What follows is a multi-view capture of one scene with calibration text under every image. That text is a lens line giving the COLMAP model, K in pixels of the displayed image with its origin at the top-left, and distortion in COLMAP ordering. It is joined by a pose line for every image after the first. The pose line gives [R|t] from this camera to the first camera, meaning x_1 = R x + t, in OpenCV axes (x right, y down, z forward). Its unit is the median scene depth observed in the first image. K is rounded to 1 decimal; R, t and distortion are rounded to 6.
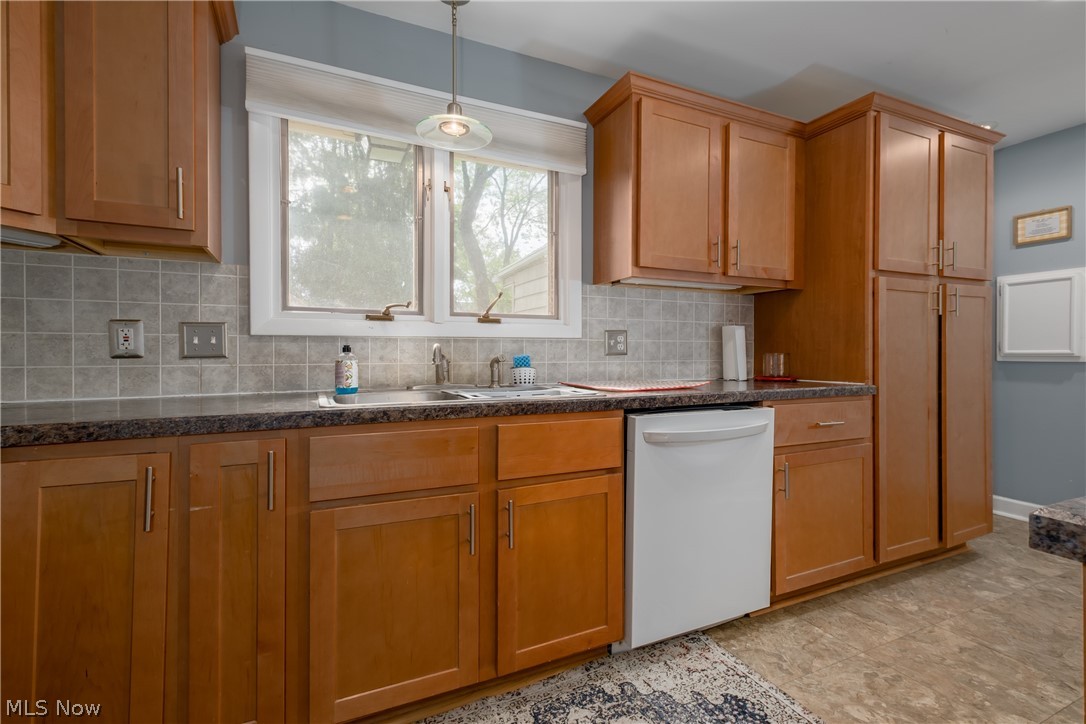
lens RADIAL K [[464.3, 0, 589.7], [0, 464.3, 351.1], [0, 0, 1]] dist [0.008008, -0.000138]
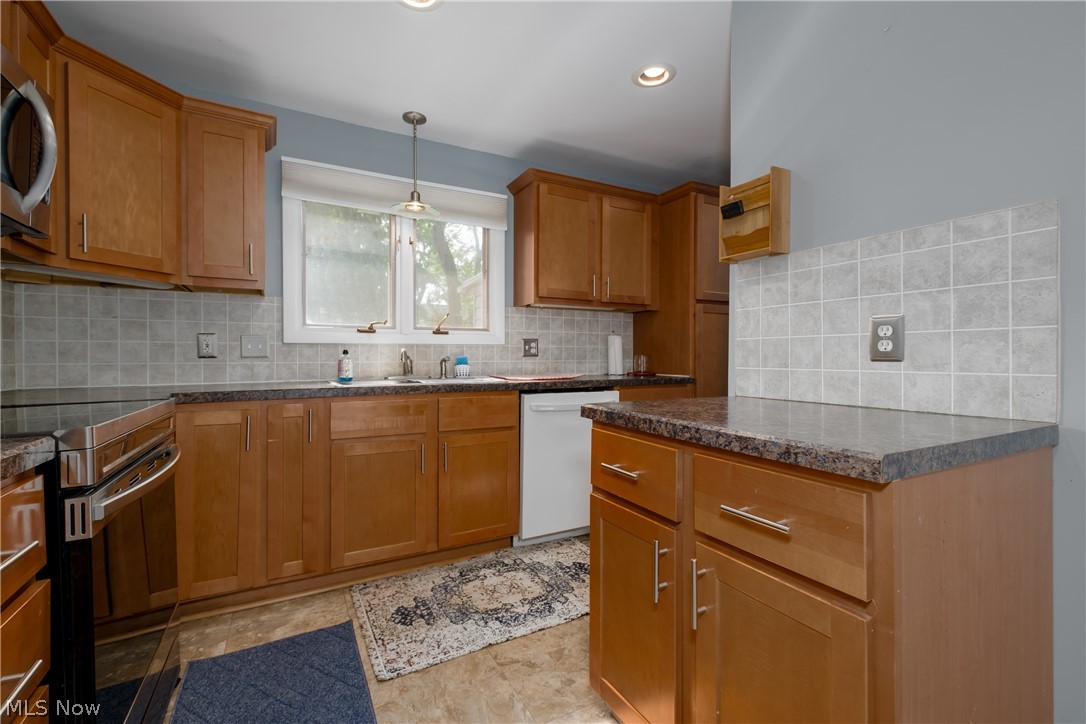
lens RADIAL K [[474.9, 0, 543.4], [0, 474.9, 353.8], [0, 0, 1]] dist [0.014954, -0.000484]
pose [[0.998838, 0.001018, -0.048187, 0.196345], [-0.000963, 0.999999, 0.001157, -0.001528], [0.048188, -0.001109, 0.998838, -0.517969]]
